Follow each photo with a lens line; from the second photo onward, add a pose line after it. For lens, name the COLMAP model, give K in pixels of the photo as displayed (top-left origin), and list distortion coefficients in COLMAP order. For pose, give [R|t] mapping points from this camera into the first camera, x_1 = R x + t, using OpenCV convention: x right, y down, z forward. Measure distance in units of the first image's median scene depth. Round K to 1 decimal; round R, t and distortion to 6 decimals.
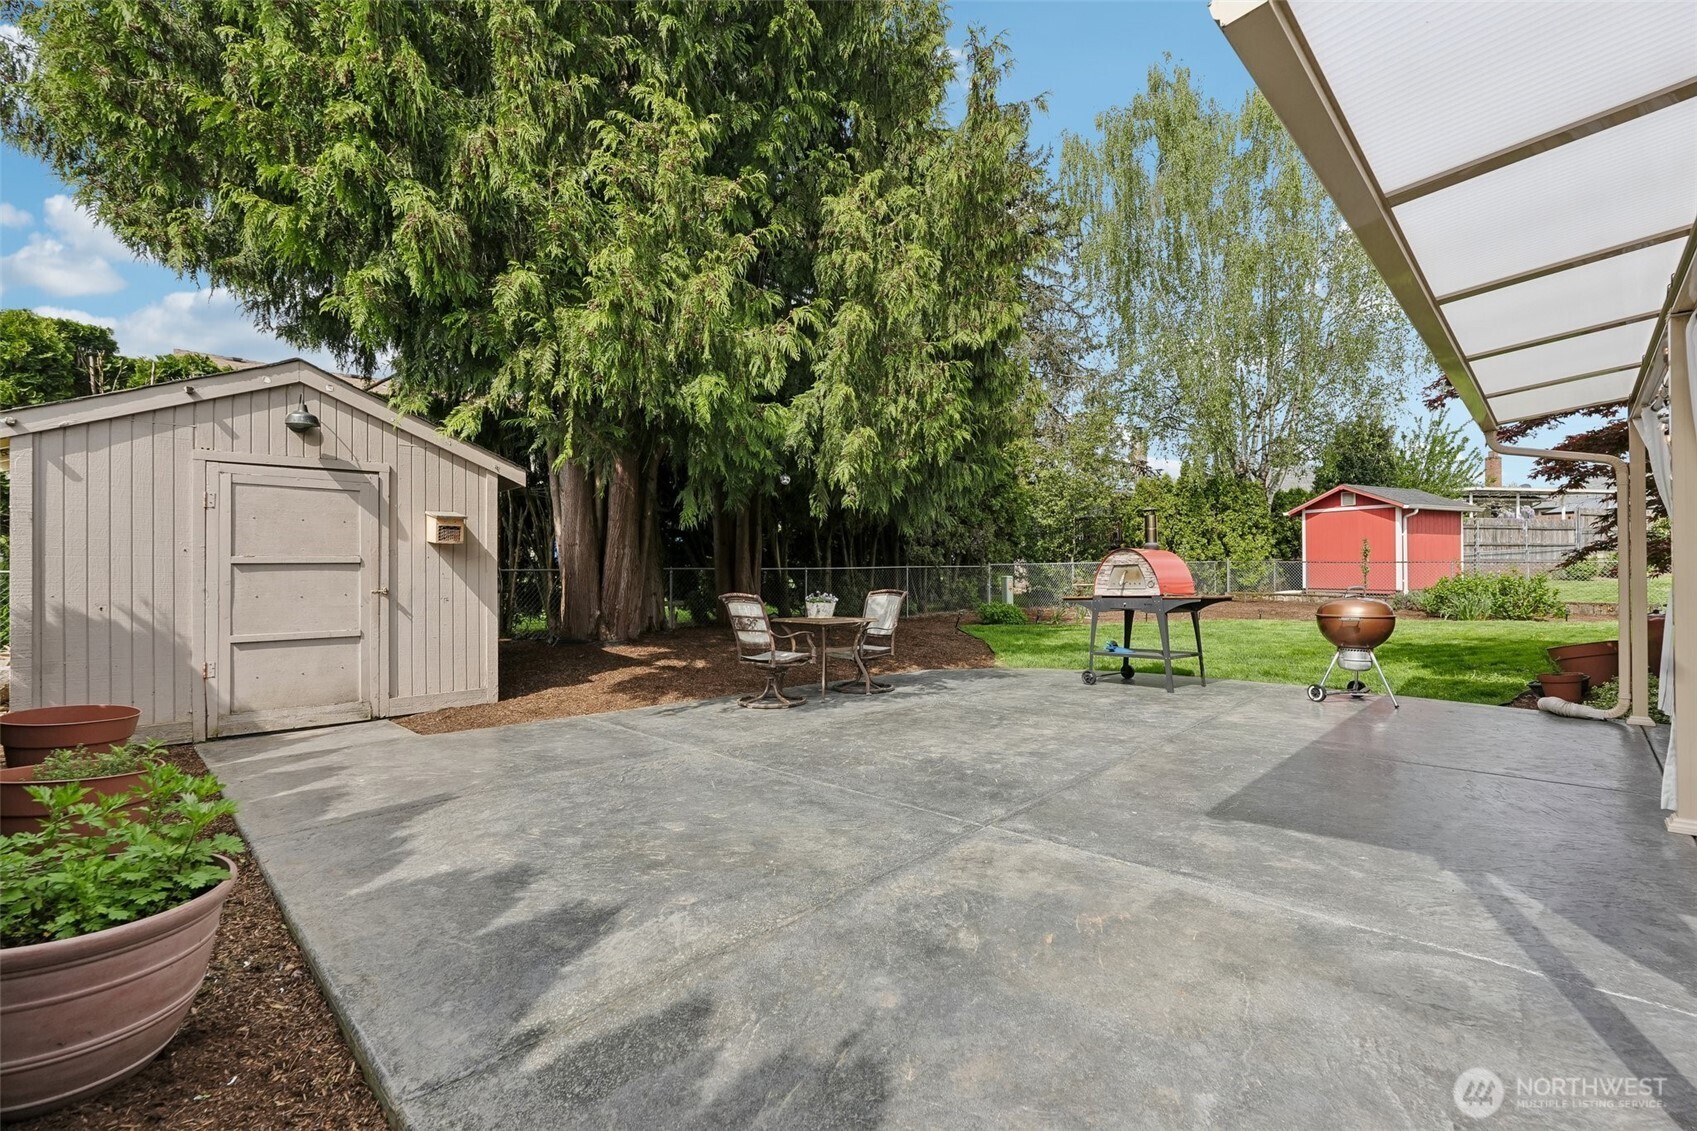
lens RADIAL K [[753.2, 0, 842.1], [0, 753.2, 567.6], [0, 0, 1]] dist [-0.011283, 0.000617]
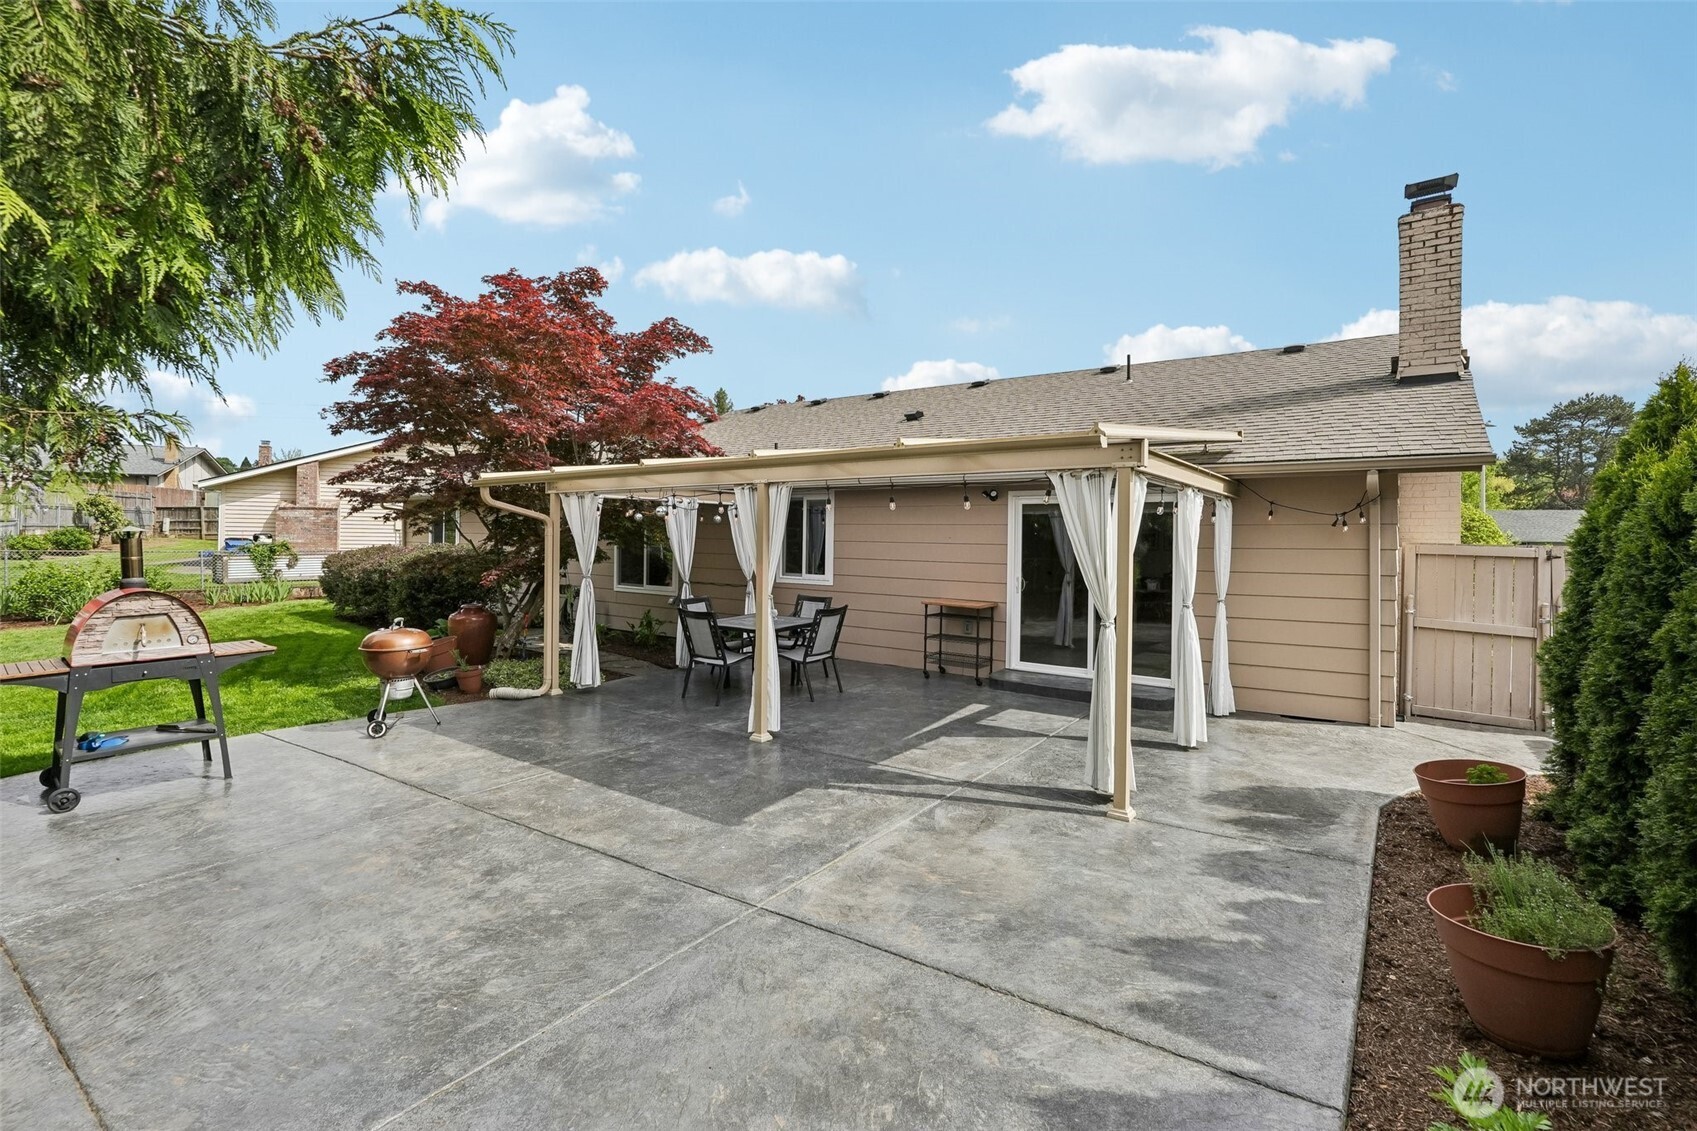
lens RADIAL K [[787.3, 0, 843.5], [0, 787.3, 553.9], [0, 0, 1]] dist [-0.014388, 0.000321]
pose [[-0.166963, -0.023958, 0.985672, -1.213131], [-0.017739, 0.999616, 0.021293, -0.242974], [-0.985804, -0.013929, -0.167324, 1.418166]]
